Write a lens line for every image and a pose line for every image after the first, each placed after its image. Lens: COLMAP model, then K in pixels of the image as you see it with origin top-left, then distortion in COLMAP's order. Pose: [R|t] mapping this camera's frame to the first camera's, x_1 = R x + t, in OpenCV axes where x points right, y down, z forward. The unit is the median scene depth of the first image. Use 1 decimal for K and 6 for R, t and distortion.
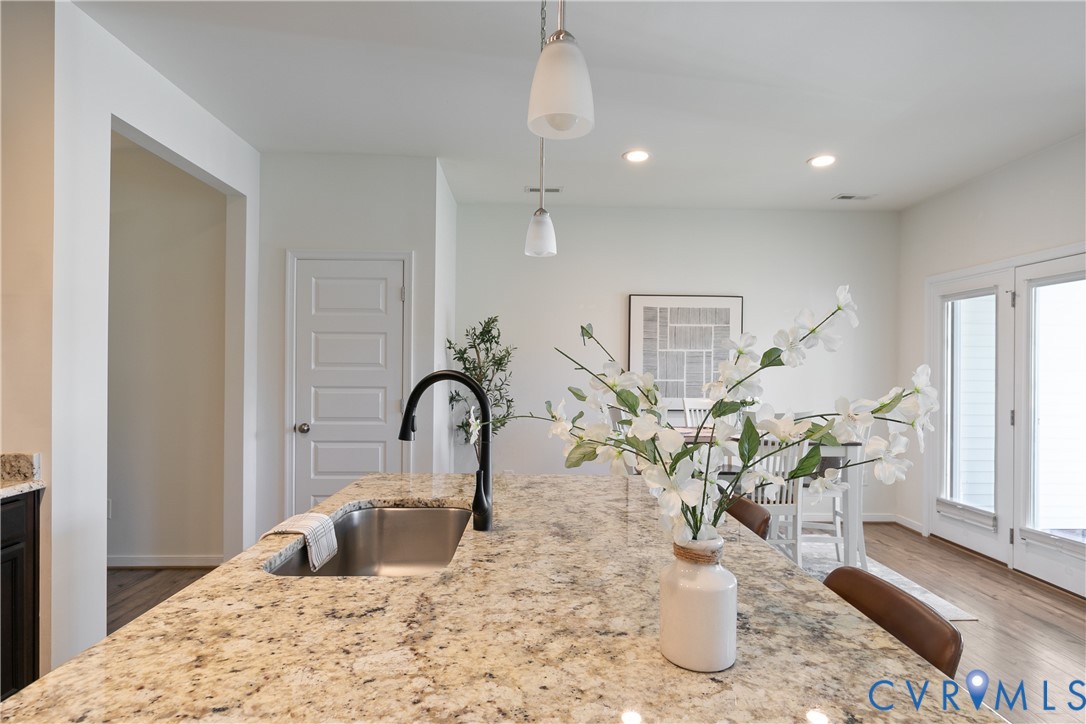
lens RADIAL K [[585.1, 0, 545.9], [0, 585.1, 362.8], [0, 0, 1]] dist [-0.001271, -0.002563]
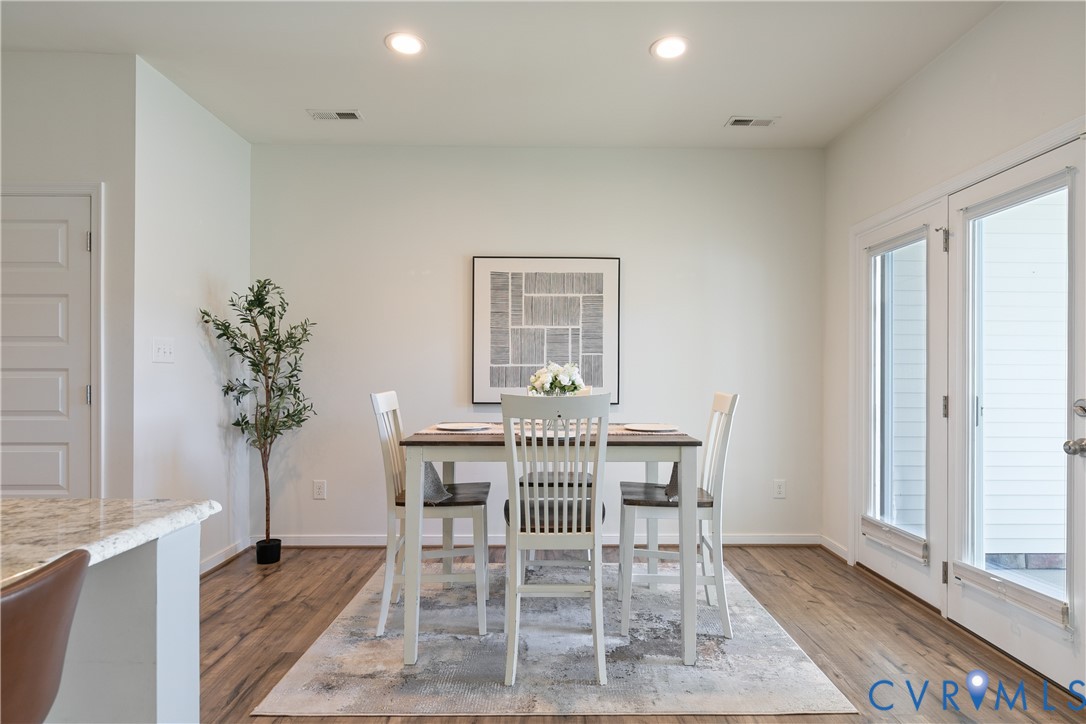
lens RADIAL K [[586.4, 0, 539.9], [0, 586.4, 370.6], [0, 0, 1]] dist [-0.005703, 0.000132]
pose [[0.999606, -0.007461, -0.027055, 0.303316], [0.007568, 0.999964, 0.003866, 0.040841], [0.027025, -0.004069, 0.999626, 0.256177]]
